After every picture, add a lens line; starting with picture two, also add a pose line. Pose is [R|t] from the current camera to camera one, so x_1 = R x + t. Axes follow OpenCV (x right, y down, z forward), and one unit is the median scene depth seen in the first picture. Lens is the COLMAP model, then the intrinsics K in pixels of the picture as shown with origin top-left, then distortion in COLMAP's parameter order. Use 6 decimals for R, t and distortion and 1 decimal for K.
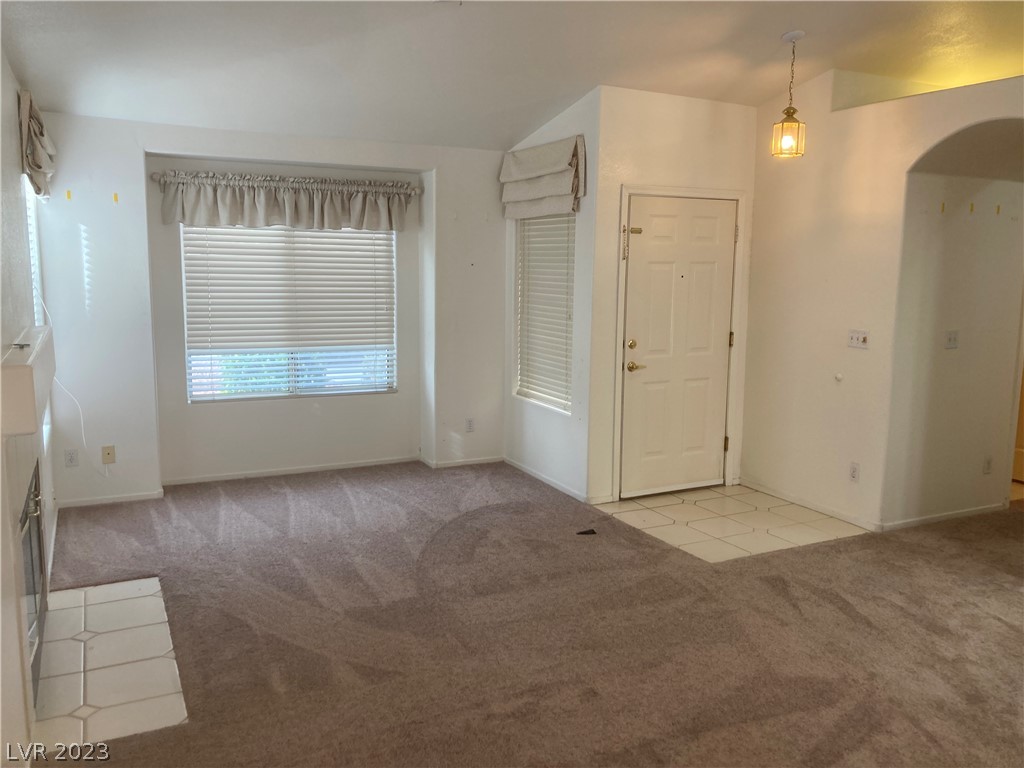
lens RADIAL K [[833.7, 0, 510.2], [0, 833.7, 372.0], [0, 0, 1]] dist [0.043773, -0.040355]
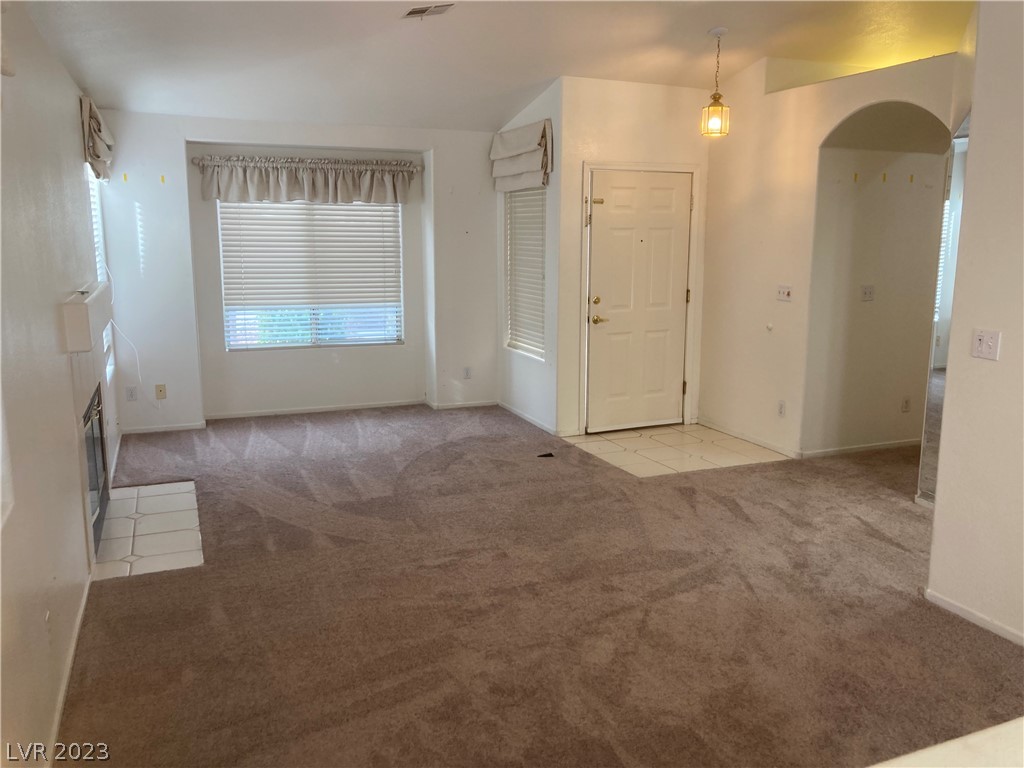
lens RADIAL K [[832.4, 0, 514.2], [0, 832.4, 373.6], [0, 0, 1]] dist [0.071768, -0.130777]
pose [[0.997192, 0.002872, -0.074838, 0.120338], [-0.000288, 0.999404, 0.034511, 0.029484], [0.074893, -0.034392, 0.996598, -0.168900]]
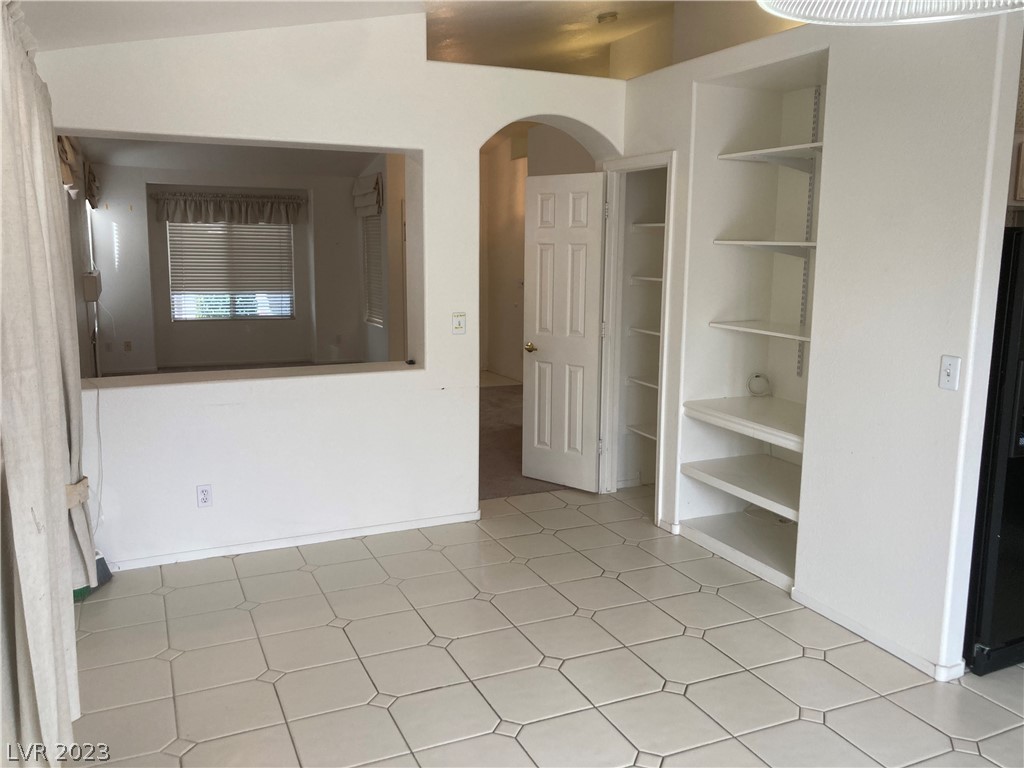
lens RADIAL K [[840.6, 0, 517.1], [0, 840.6, 371.4], [0, 0, 1]] dist [0.000391, 0.003772]
pose [[0.999655, 0.003434, -0.026050, 0.419121], [-0.003073, 0.999899, 0.013878, 0.122420], [0.026095, -0.013793, 0.999564, -0.814053]]
